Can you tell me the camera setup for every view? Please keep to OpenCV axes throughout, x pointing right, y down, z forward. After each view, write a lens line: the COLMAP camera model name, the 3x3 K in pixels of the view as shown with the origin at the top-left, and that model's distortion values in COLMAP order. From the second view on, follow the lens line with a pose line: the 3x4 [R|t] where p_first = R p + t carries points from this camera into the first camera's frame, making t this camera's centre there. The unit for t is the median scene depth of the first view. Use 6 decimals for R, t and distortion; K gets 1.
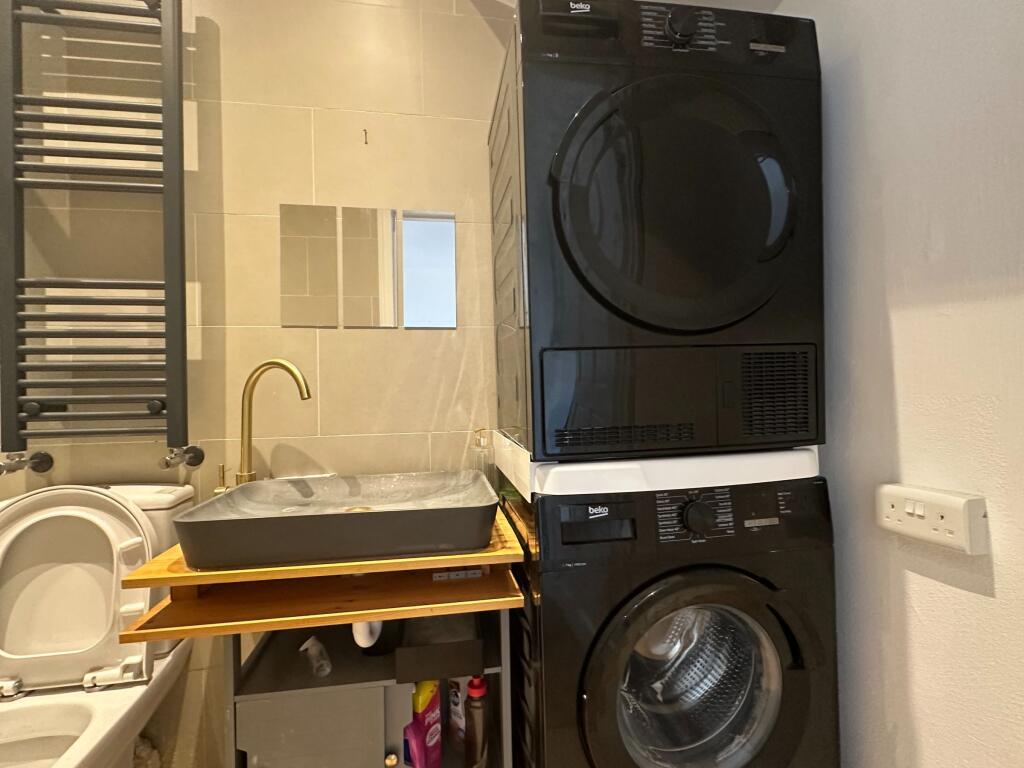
lens RADIAL K [[477.0, 0, 512.6], [0, 477.0, 384.2], [0, 0, 1]] dist [0.001508, 0.001311]
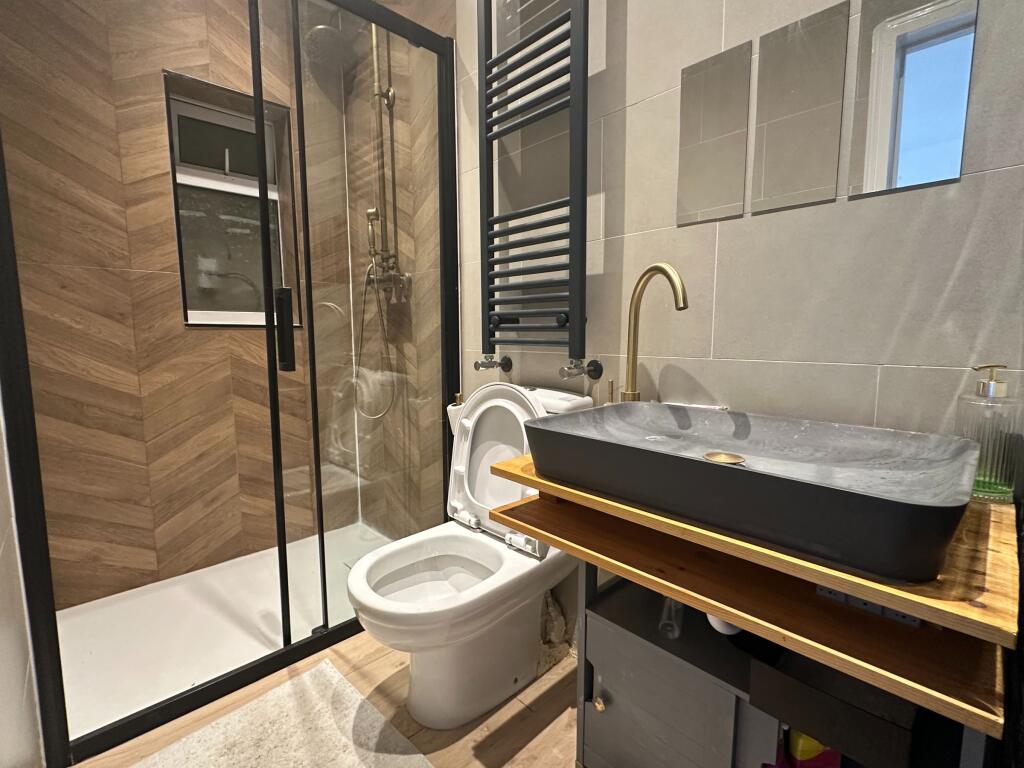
lens RADIAL K [[477.0, 0, 511.7], [0, 477.0, 383.9], [0, 0, 1]] dist [0.001508, 0.001311]
pose [[0.561658, 0.107082, -0.820411, 0.081029], [0.006290, 0.991008, 0.133654, 0.045343], [0.827345, -0.080228, 0.555934, 0.296260]]
